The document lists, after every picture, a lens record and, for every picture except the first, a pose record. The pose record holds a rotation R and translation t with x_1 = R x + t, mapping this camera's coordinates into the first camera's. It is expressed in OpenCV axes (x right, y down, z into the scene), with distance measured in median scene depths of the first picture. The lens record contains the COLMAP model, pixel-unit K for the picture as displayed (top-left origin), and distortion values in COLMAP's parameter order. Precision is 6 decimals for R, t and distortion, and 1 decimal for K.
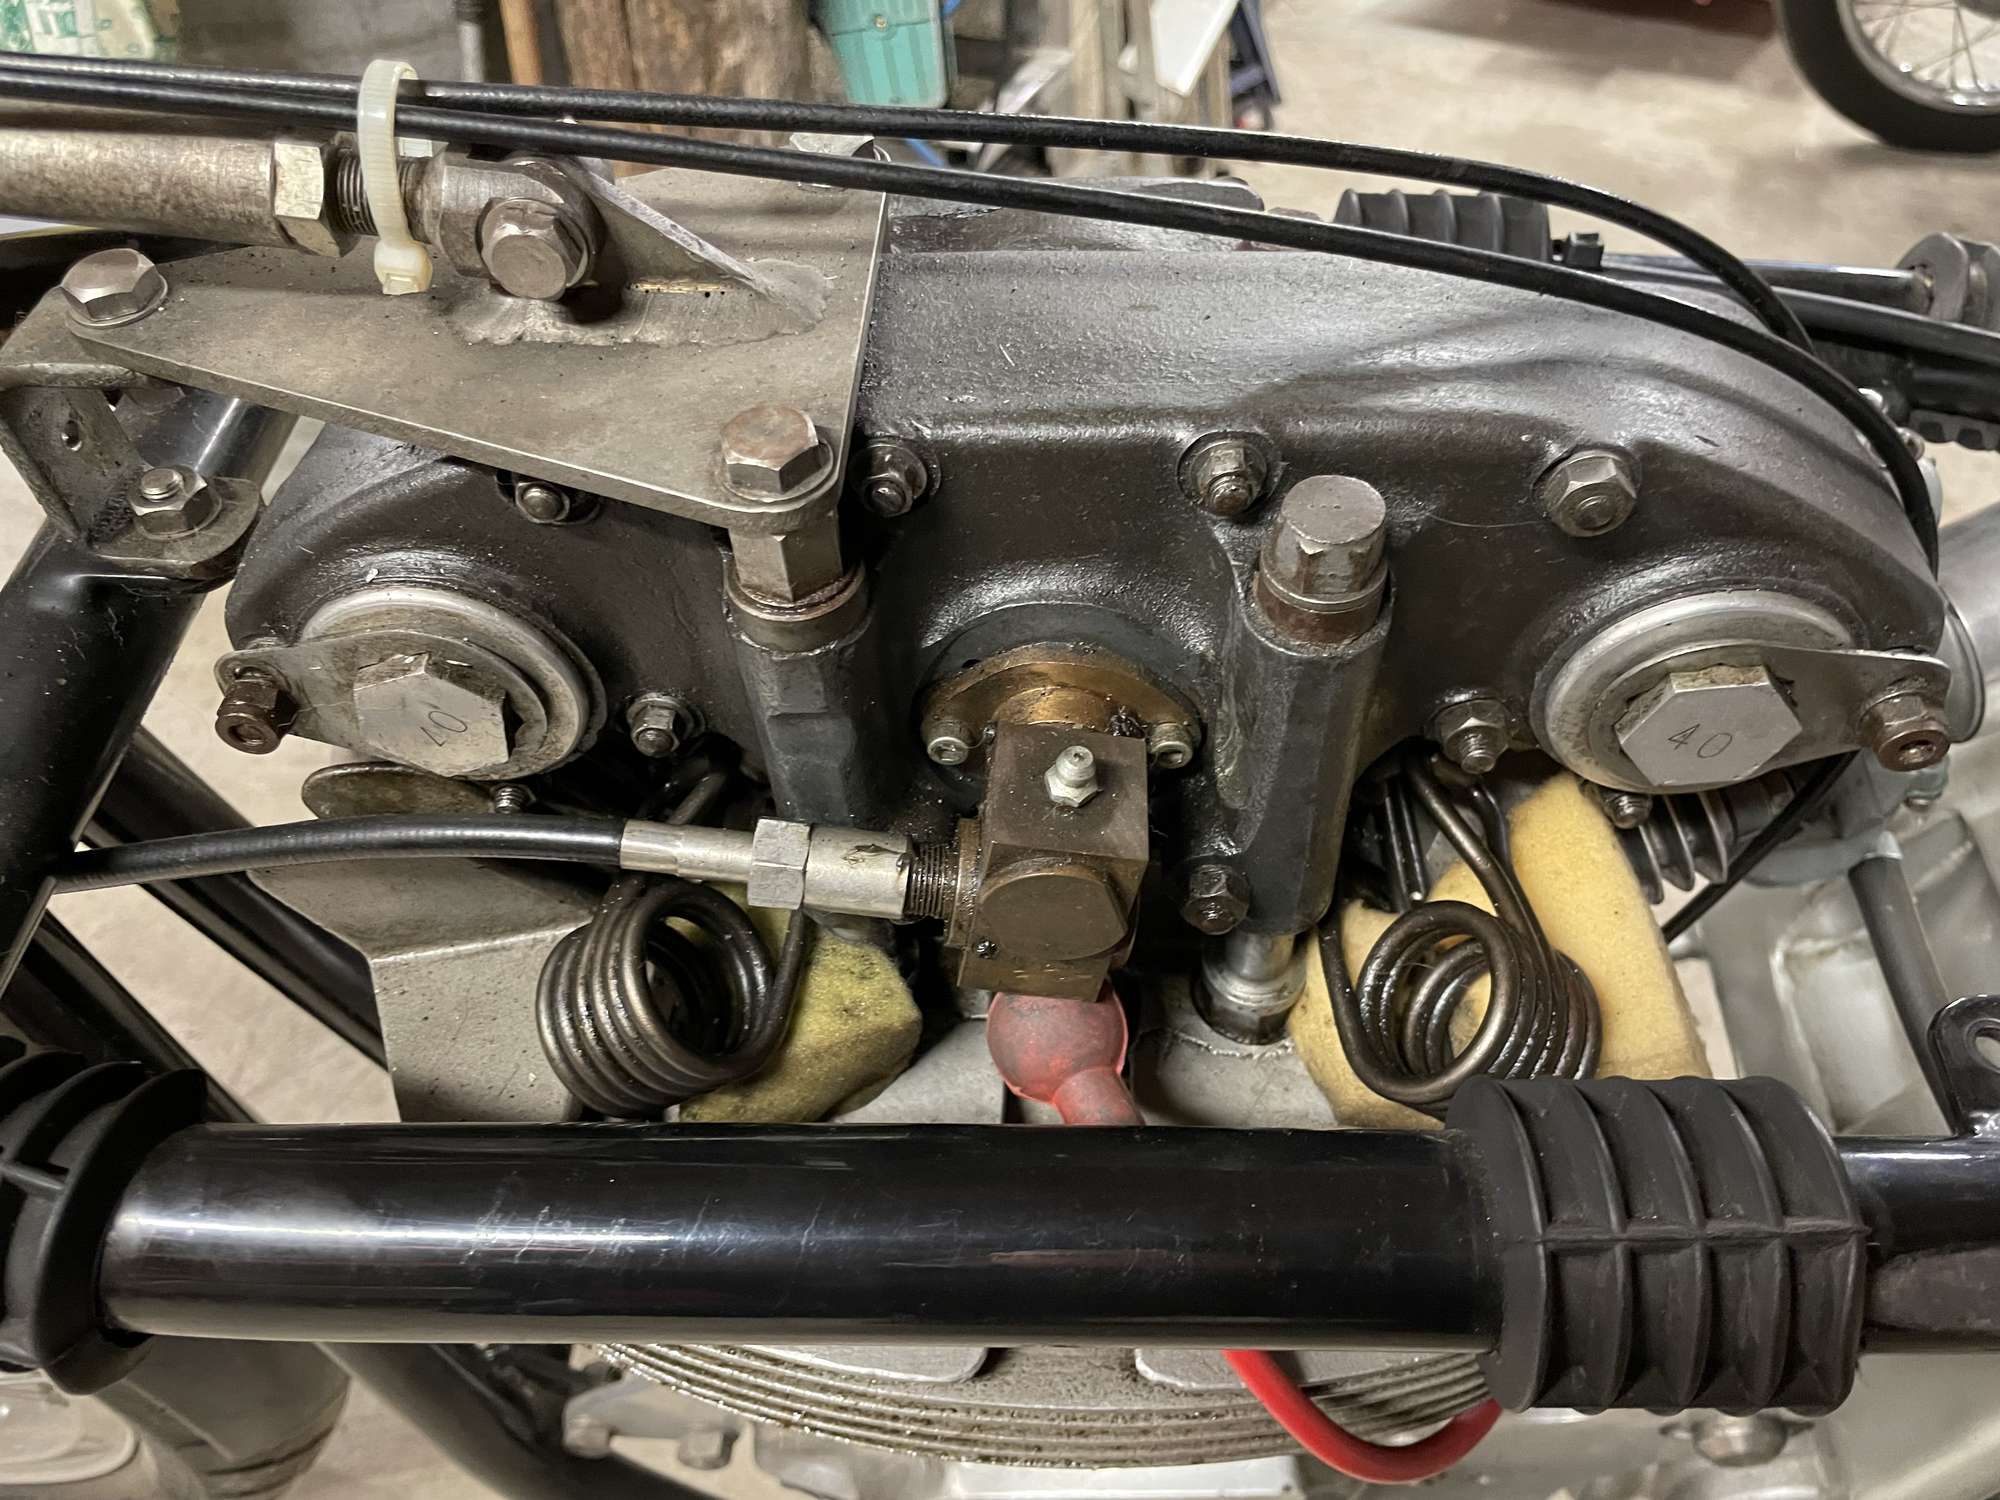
lens RADIAL K [[1548.4, 0, 1000.0], [0, 1548.4, 750.0], [0, 0, 1]] dist [0.064356, -0.097792]
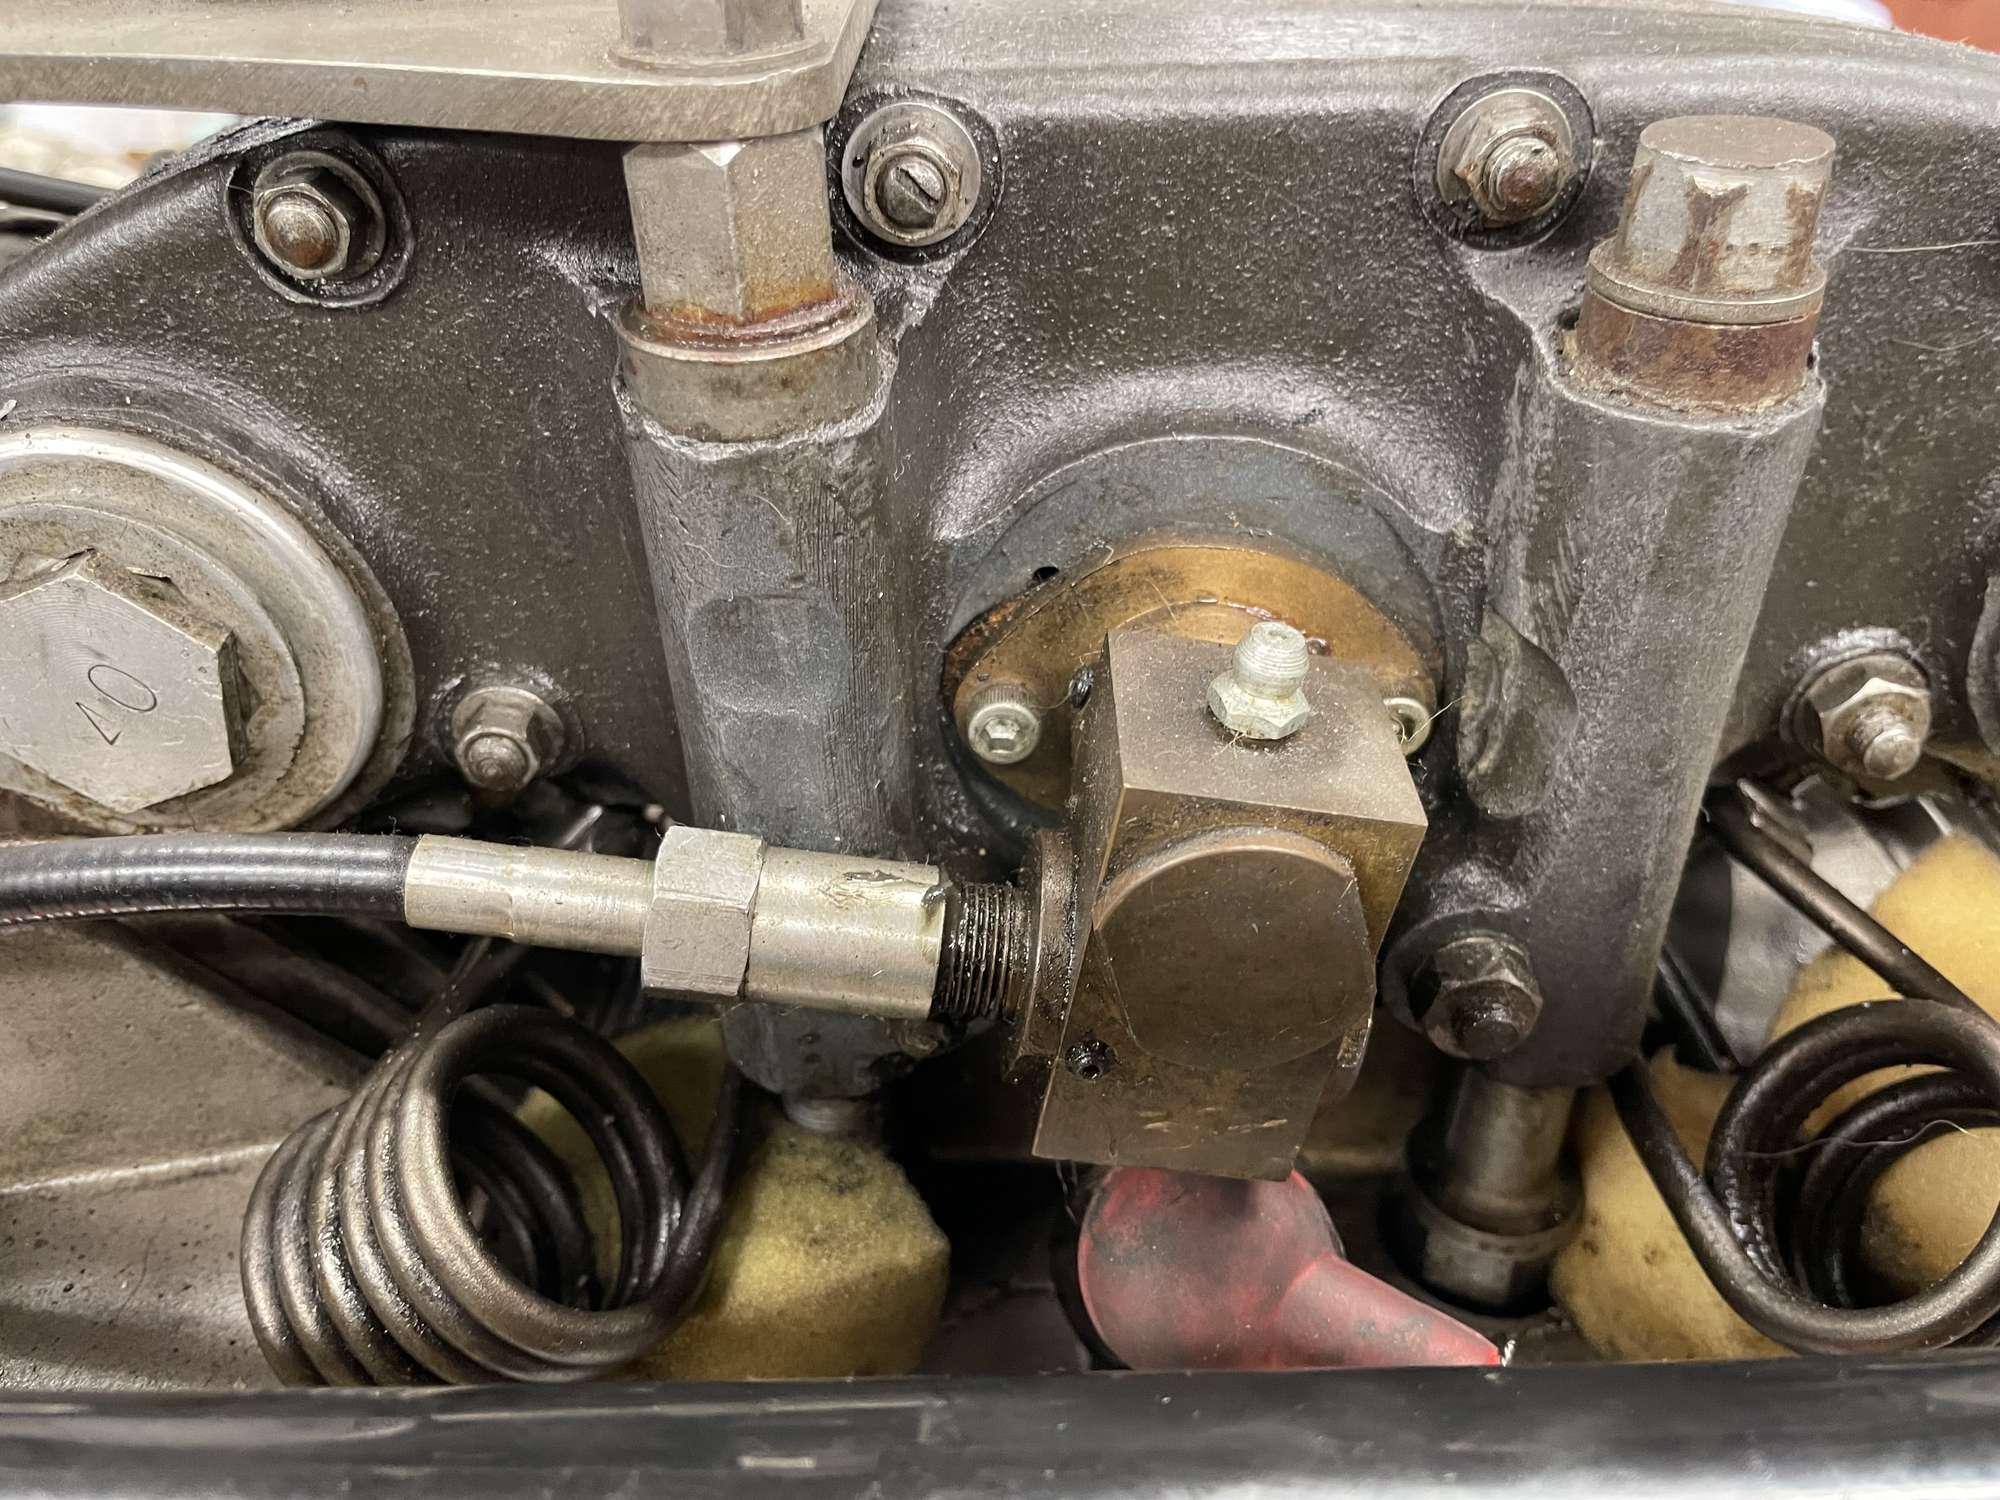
lens RADIAL K [[1554.4, 0, 989.2], [0, 1554.4, 751.9], [0, 0, 1]] dist [0.044458, -0.098157]
pose [[0.999150, -0.011587, 0.039553, -0.063499], [0.021839, 0.962714, -0.269638, 0.167572], [-0.034954, 0.270272, 0.962149, 0.458579]]
